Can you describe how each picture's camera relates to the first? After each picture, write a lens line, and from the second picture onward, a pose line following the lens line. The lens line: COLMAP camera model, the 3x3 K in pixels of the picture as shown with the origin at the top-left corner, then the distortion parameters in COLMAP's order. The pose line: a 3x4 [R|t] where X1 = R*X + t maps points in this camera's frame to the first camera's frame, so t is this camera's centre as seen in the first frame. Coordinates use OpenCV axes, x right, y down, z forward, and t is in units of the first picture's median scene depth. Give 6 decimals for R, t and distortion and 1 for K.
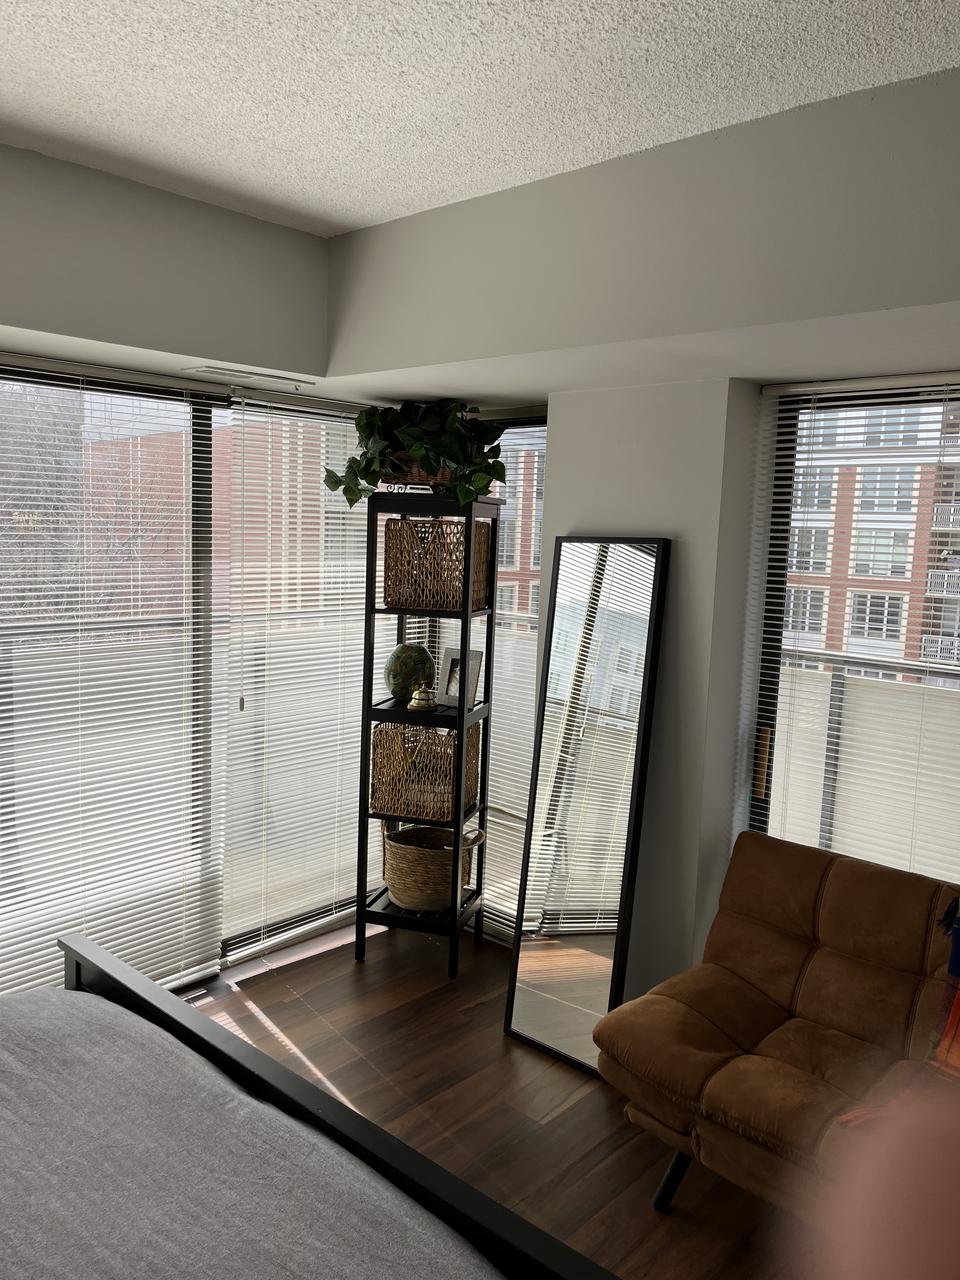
lens RADIAL K [[987.1, 0, 475.4], [0, 987.1, 634.4], [0, 0, 1]] dist [0.063395, -0.069862]
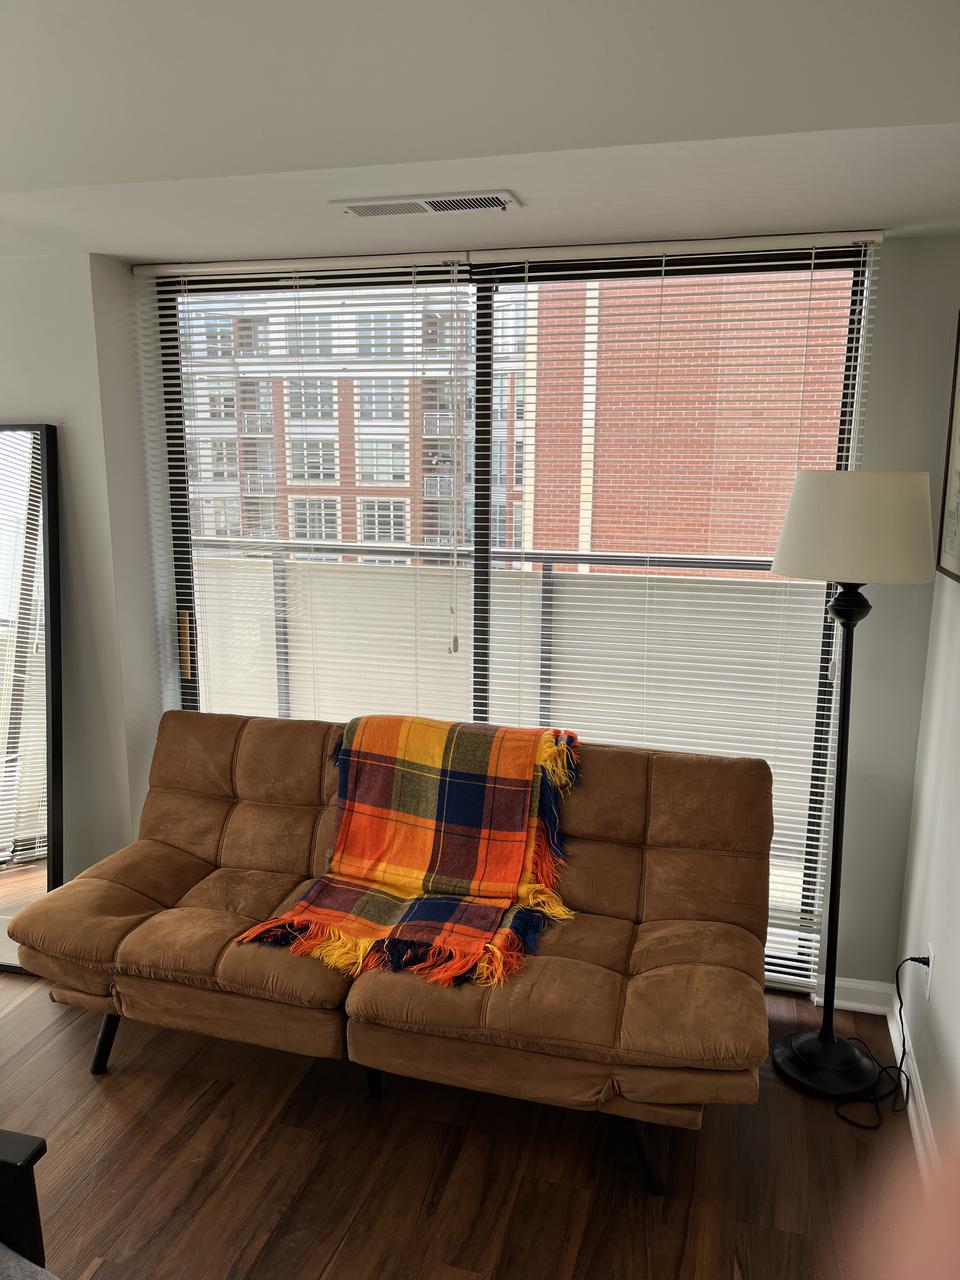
lens RADIAL K [[987.1, 0, 477.9], [0, 987.1, 649.3], [0, 0, 1]] dist [0.063395, -0.069862]
pose [[0.891215, -0.122395, 0.436754, 0.108188], [0.079972, 0.990221, 0.114311, 0.039766], [-0.446475, -0.066948, 0.892288, -0.060953]]
